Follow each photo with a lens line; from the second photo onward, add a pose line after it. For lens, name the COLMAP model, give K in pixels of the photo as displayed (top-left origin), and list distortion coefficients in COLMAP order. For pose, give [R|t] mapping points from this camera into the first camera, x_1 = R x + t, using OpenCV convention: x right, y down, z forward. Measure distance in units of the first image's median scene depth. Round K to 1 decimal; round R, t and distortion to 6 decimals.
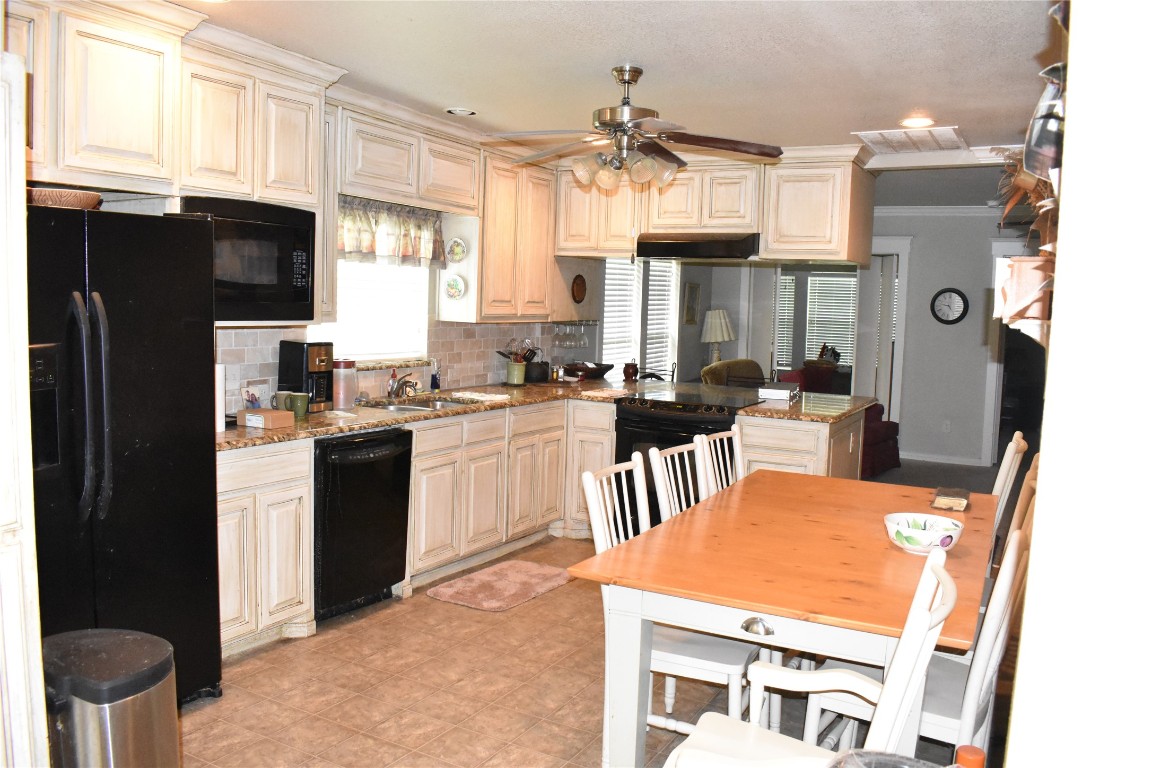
lens RADIAL K [[911.9, 0, 566.4], [0, 911.9, 384.8], [0, 0, 1]] dist [-0.093765, 0.016181]
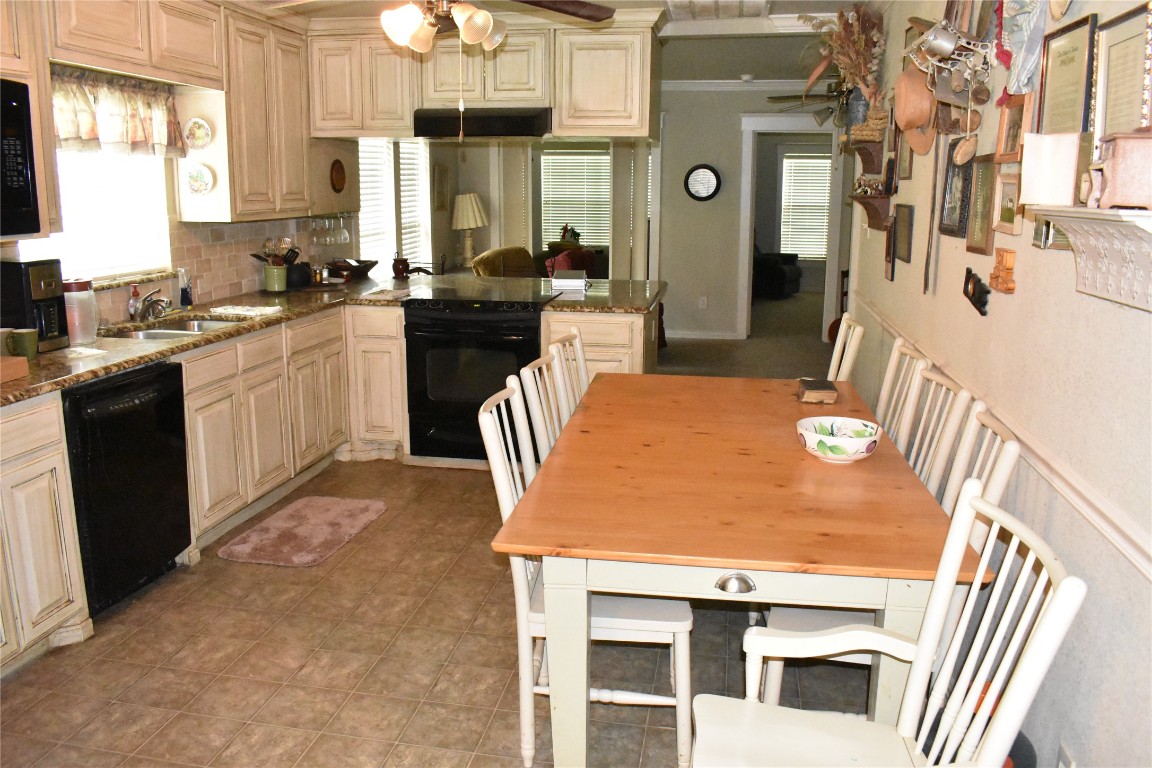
lens RADIAL K [[911.9, 0, 583.0], [0, 911.9, 385.9], [0, 0, 1]] dist [-0.093765, 0.016181]
pose [[0.942829, -0.095914, 0.319178, -0.079440], [0.054183, 0.989065, 0.137164, -0.016873], [-0.328844, -0.112028, 0.937716, 0.126275]]
